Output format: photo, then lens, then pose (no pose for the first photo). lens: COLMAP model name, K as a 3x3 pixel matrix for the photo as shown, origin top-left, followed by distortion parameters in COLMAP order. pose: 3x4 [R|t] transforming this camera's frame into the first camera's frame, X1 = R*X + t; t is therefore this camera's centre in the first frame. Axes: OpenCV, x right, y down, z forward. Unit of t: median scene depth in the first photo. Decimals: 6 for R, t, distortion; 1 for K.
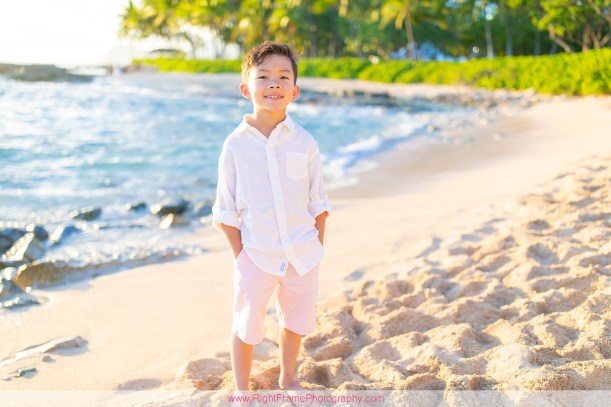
lens RADIAL K [[740.8, 0, 295.8], [0, 740.8, 203.6], [0, 0, 1]] dist [0.035293, 0.006568]
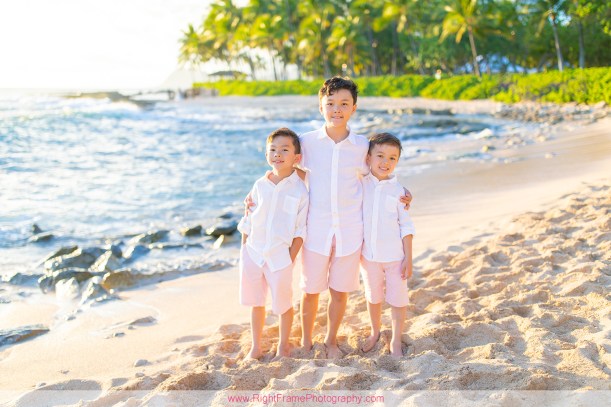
lens RADIAL K [[1388.7, 0, 305.5], [0, 1388.7, 203.5], [0, 0, 1]] dist [0.212691, -0.245018]
pose [[0.988081, -0.017653, -0.152921, 0.214742], [0.013901, 0.999576, -0.025569, 0.016598], [0.153308, 0.023139, 0.987908, -0.827992]]
